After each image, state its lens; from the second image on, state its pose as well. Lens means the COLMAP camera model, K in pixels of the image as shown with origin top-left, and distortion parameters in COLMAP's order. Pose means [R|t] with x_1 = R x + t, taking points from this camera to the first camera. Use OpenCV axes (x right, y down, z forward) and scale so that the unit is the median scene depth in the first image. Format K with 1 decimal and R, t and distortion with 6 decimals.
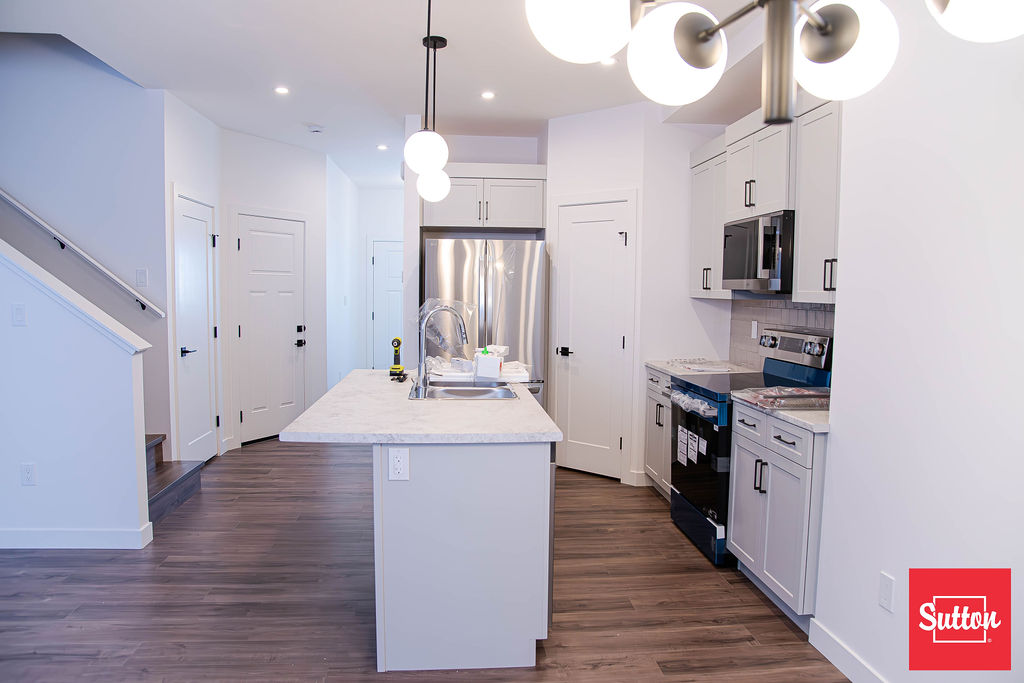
lens RADIAL K [[695.5, 0, 512.0], [0, 695.5, 341.5], [0, 0, 1]] dist [-0.116486, 0.064828]
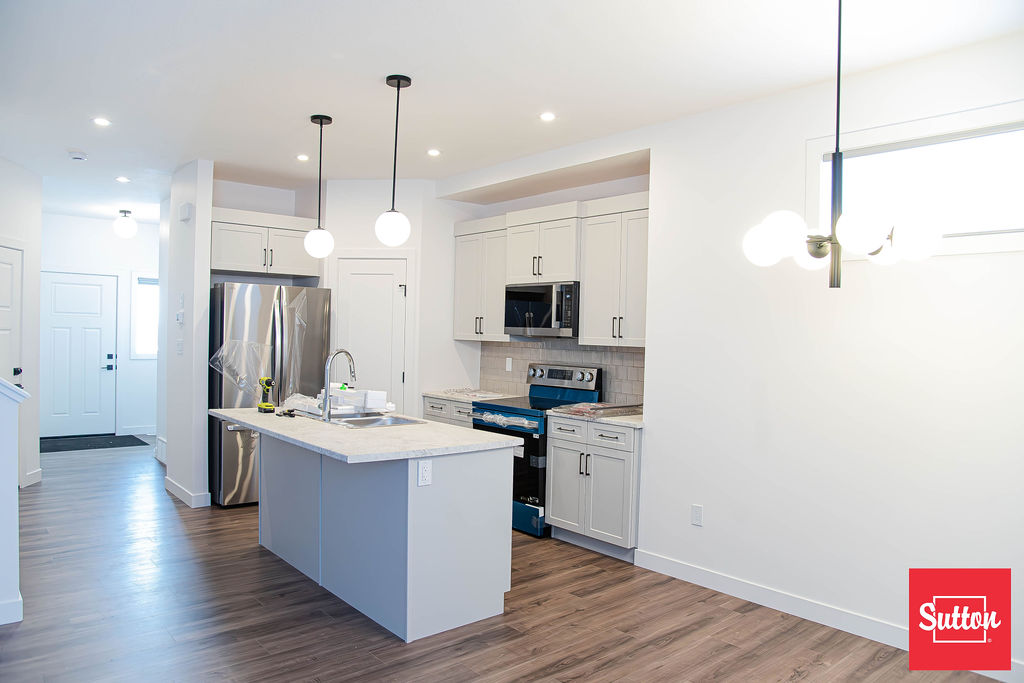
lens RADIAL K [[695.5, 0, 512.0], [0, 695.5, 341.5], [0, 0, 1]] dist [-0.116486, 0.064828]
pose [[0.814256, 0.001293, 0.580505, -0.542589], [0.028430, 0.998709, -0.042102, -0.006360], [-0.579810, 0.050786, 0.813168, -0.112612]]
